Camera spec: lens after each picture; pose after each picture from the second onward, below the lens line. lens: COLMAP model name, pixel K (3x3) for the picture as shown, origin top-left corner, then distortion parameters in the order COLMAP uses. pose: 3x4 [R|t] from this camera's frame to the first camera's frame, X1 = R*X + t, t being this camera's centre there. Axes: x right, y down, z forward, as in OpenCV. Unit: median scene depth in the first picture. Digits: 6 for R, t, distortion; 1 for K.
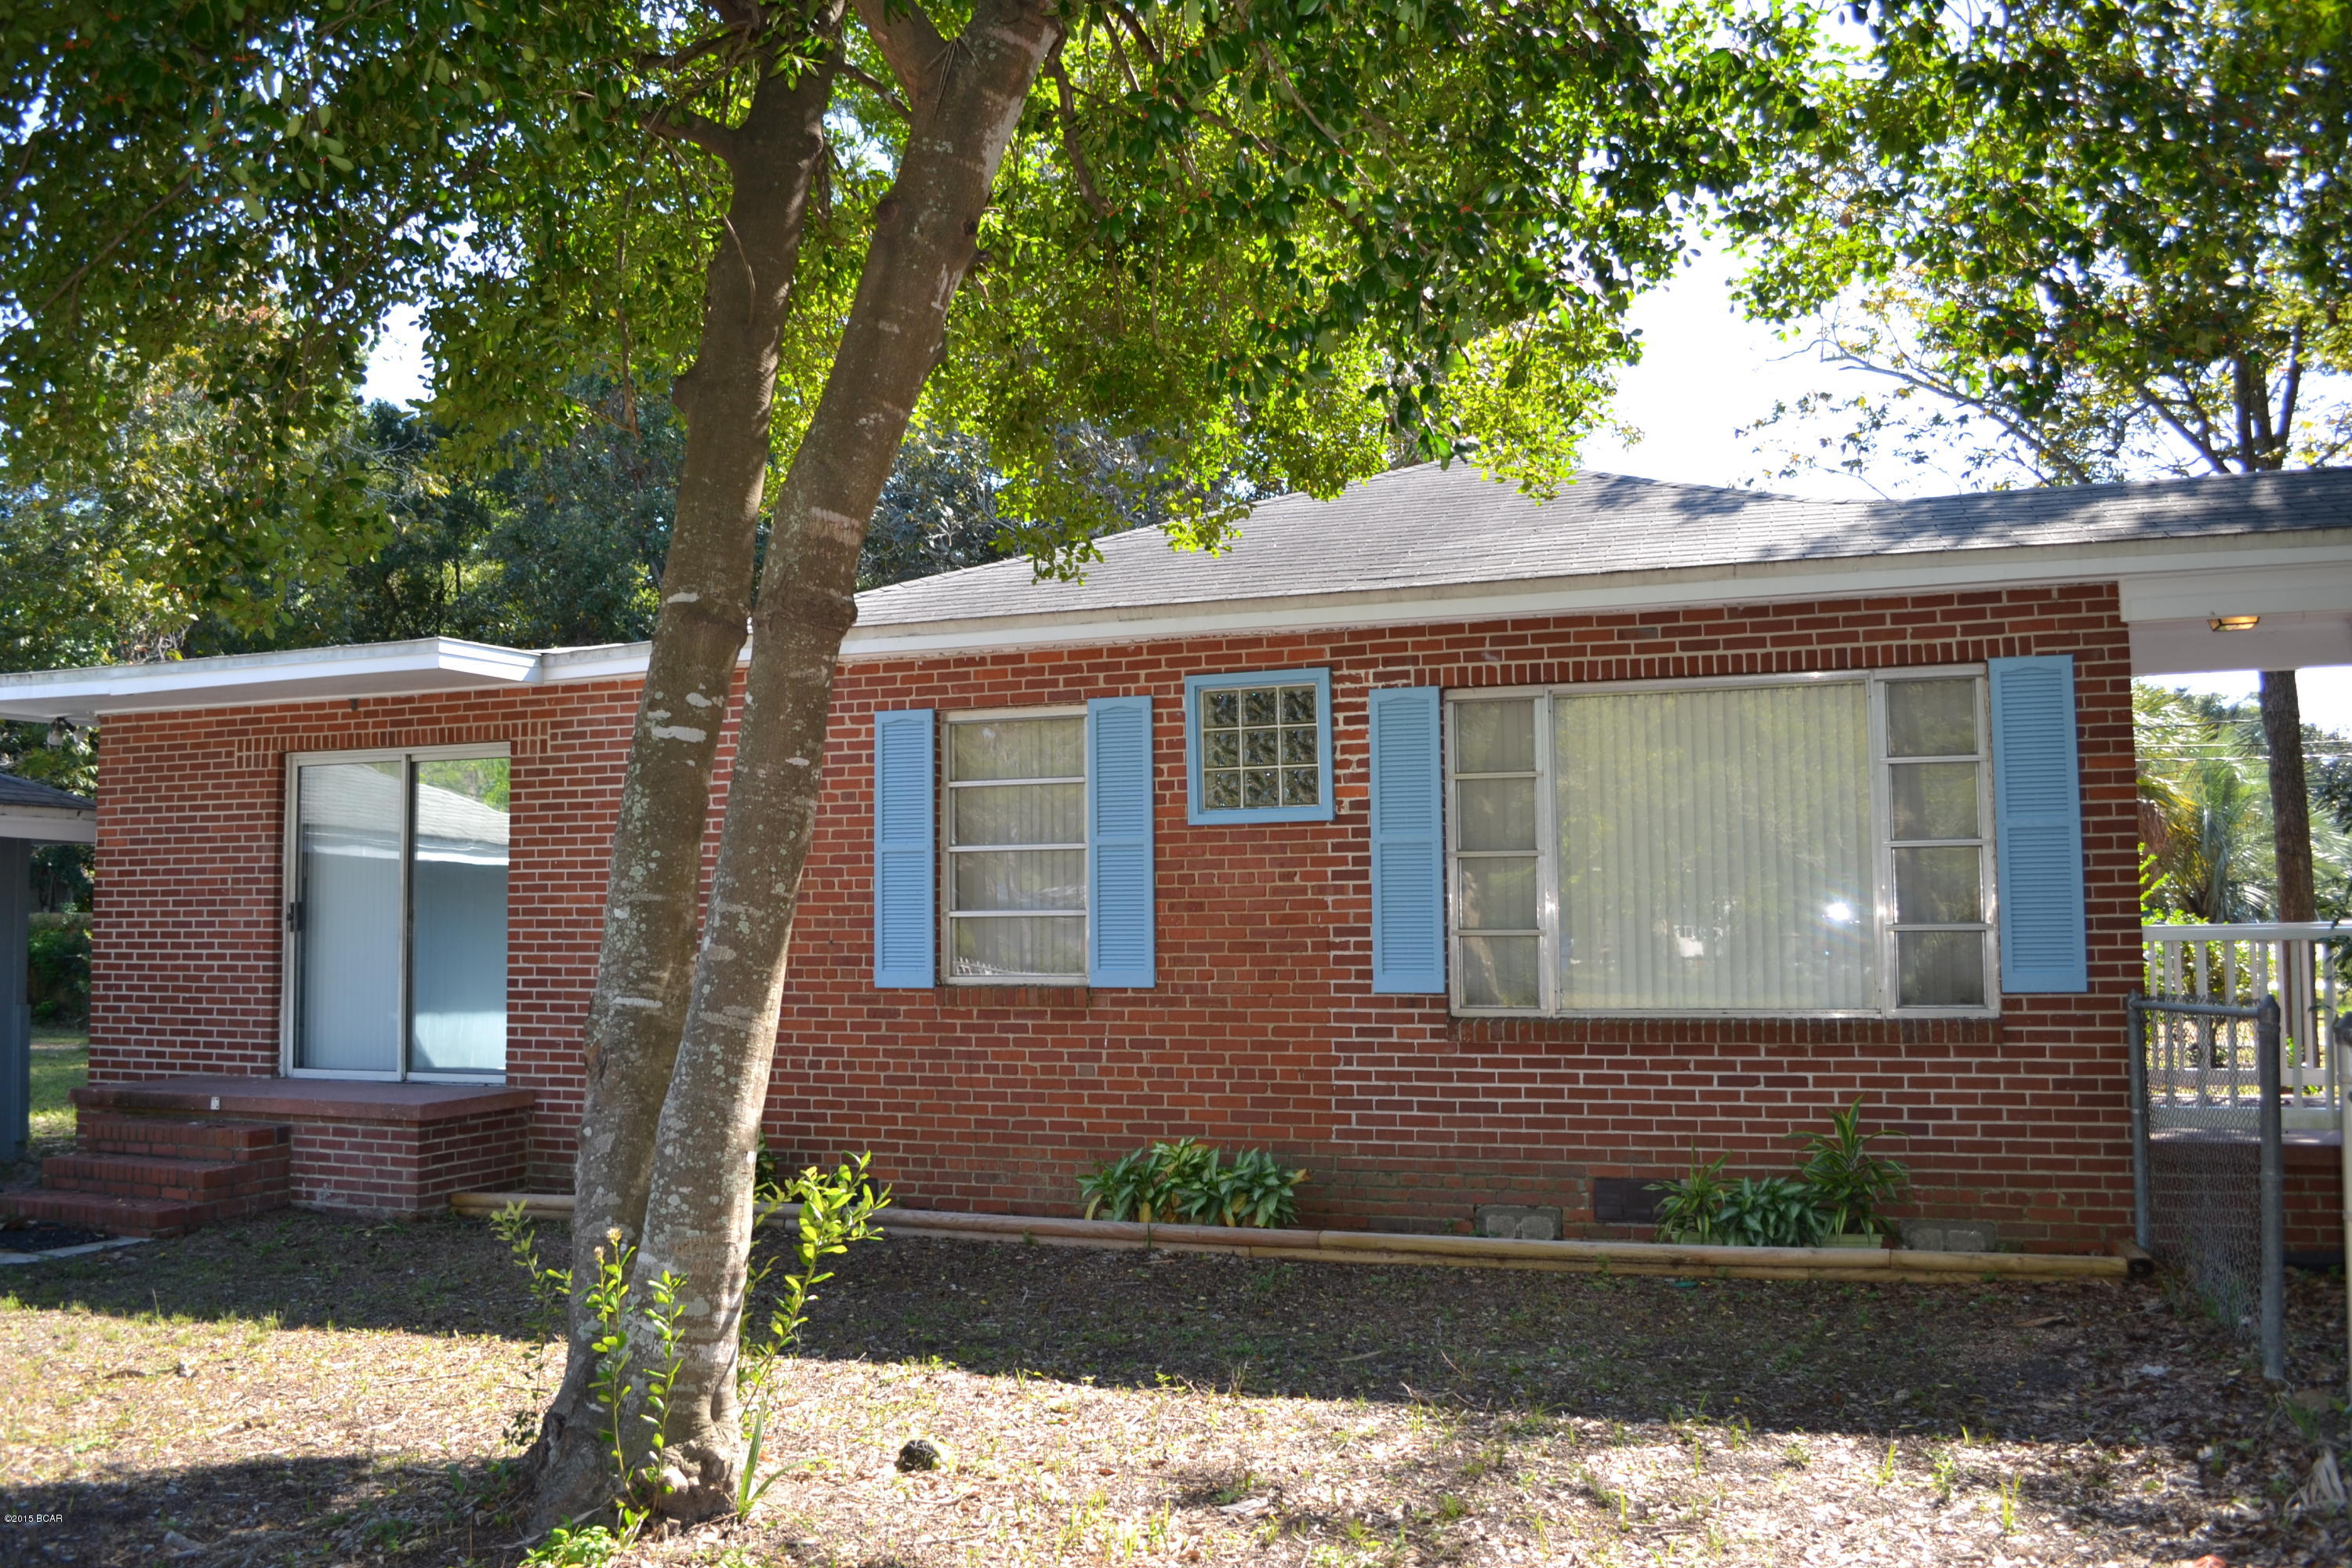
lens RADIAL K [[1899.0, 0, 1175.2], [0, 1899.0, 781.2], [0, 0, 1]] dist [-0.023262, -0.004572]
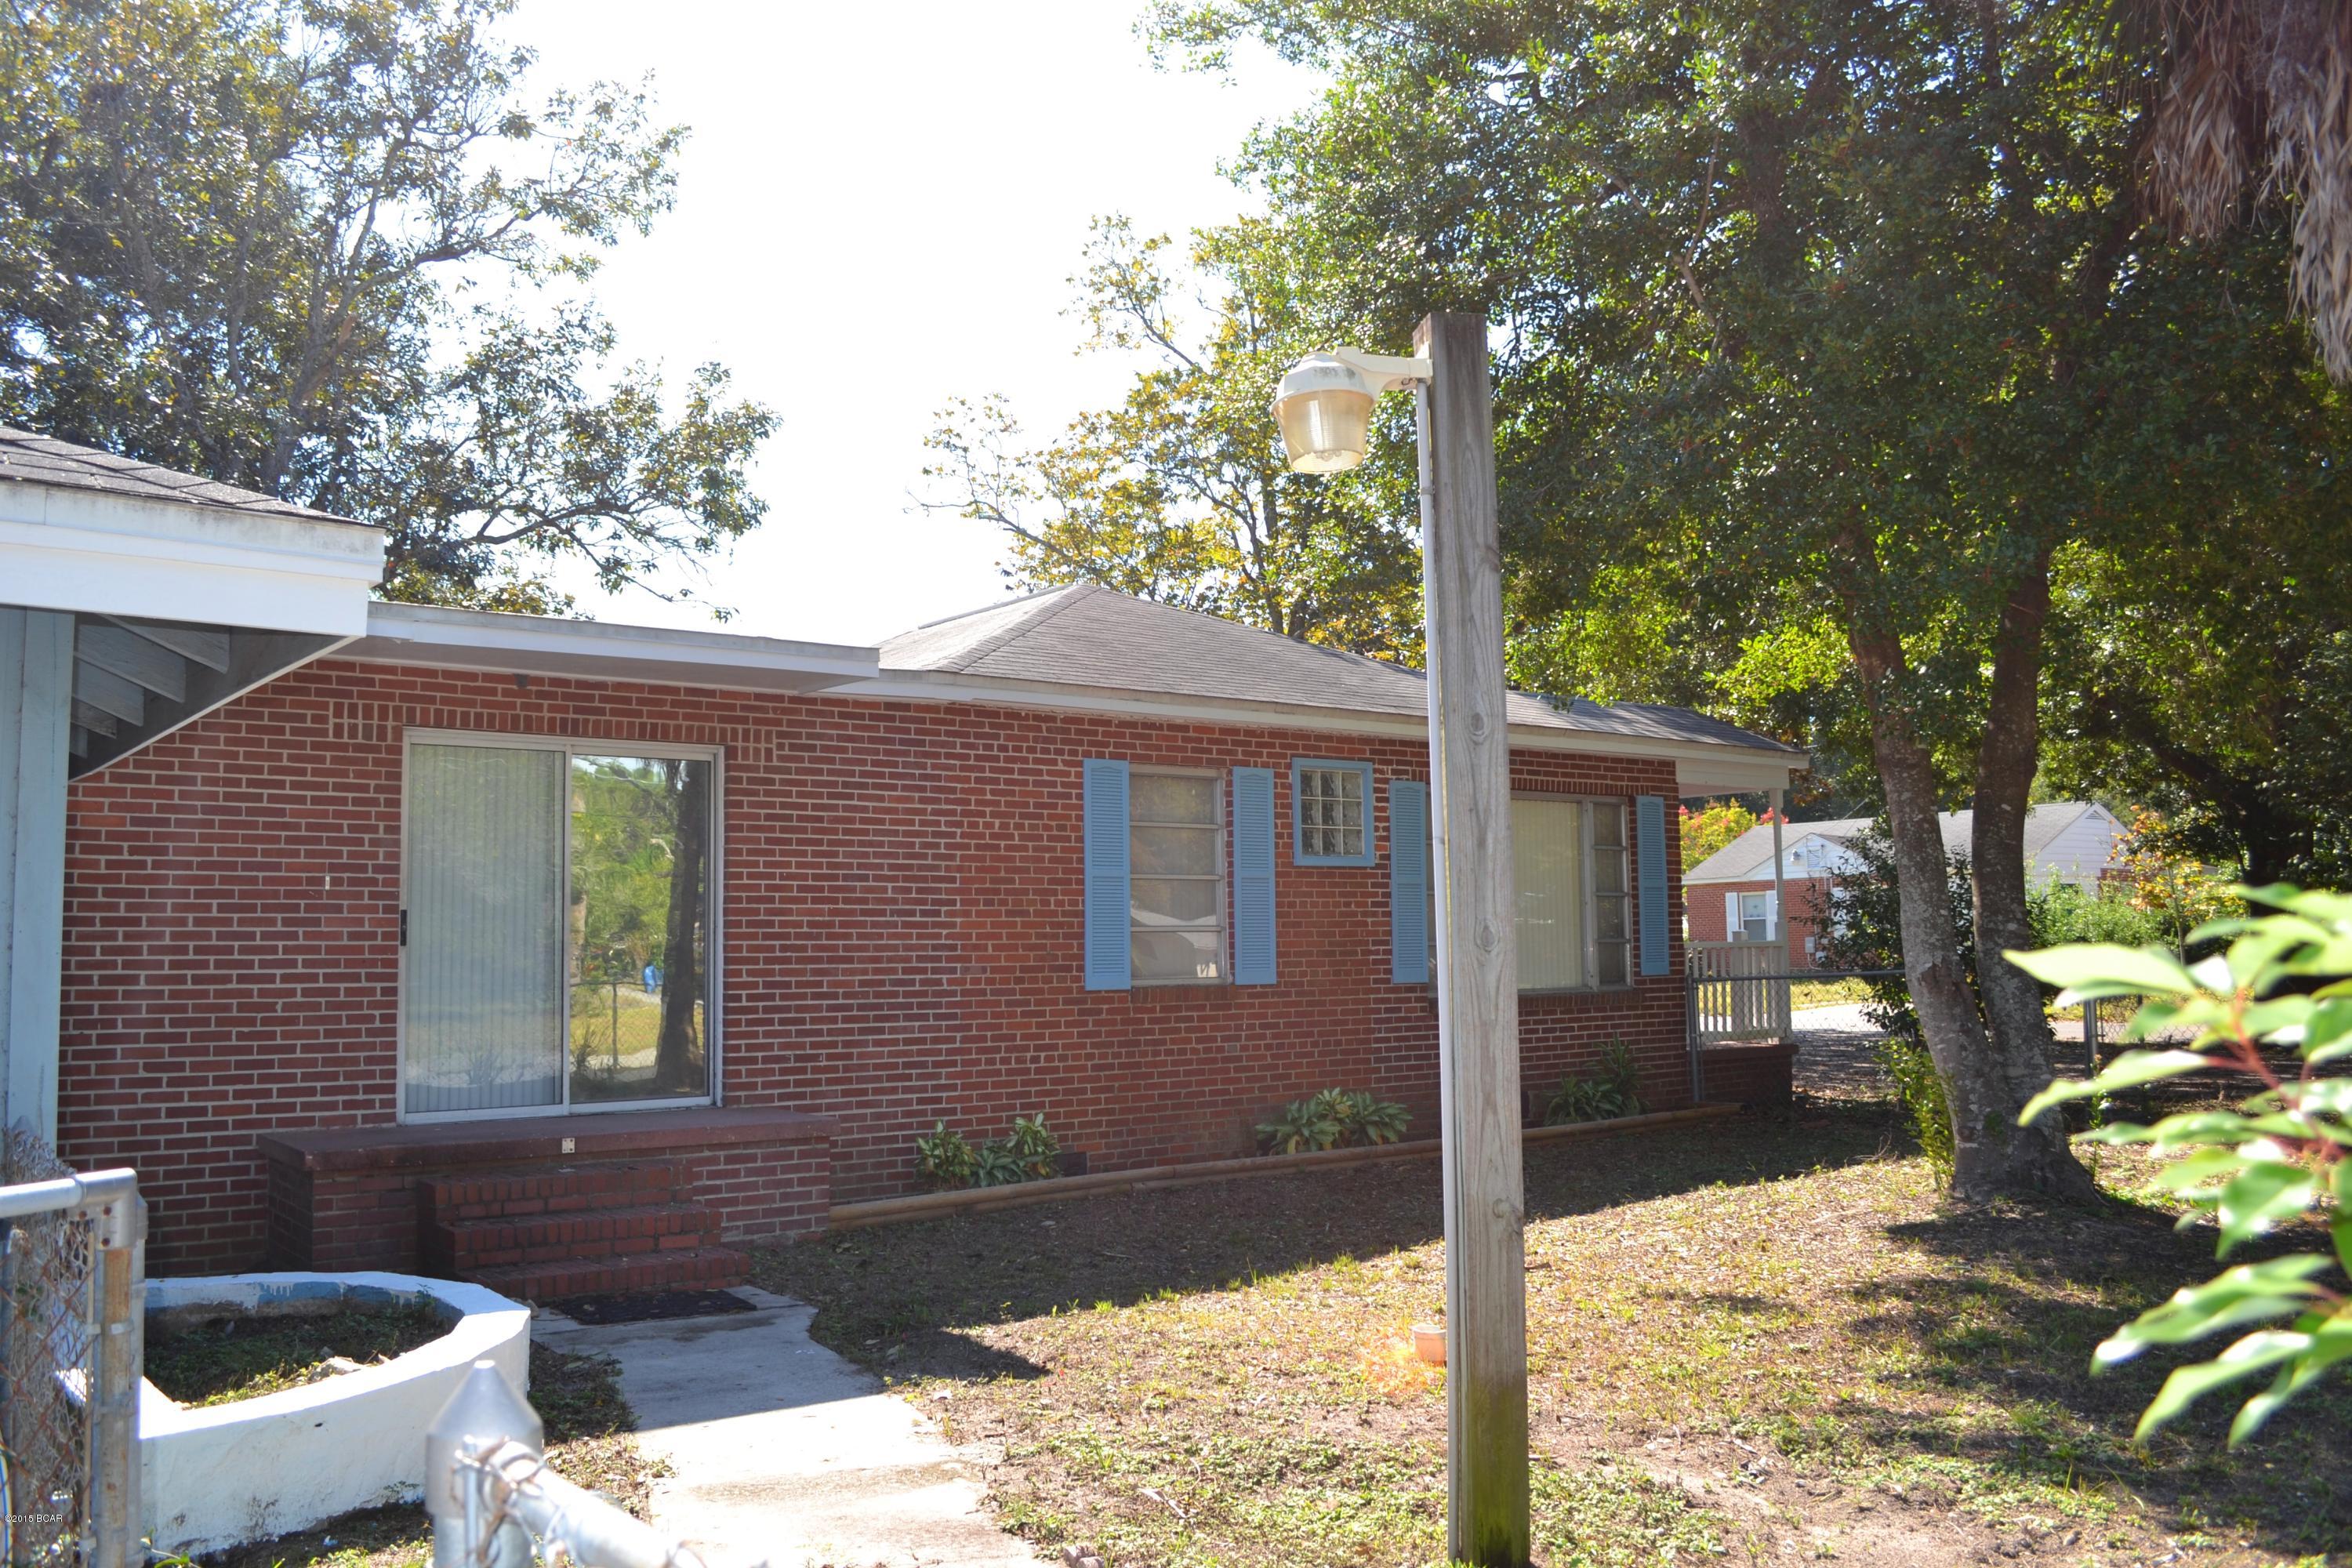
lens RADIAL K [[1899.0, 0, 1173.9], [0, 1899.0, 788.5], [0, 0, 1]] dist [-0.023262, -0.004572]
pose [[0.524272, 0.076258, 0.848130, -1.135793], [-0.050073, 0.997020, -0.058692, 0.049409], [-0.850077, -0.011698, 0.526528, 0.328046]]
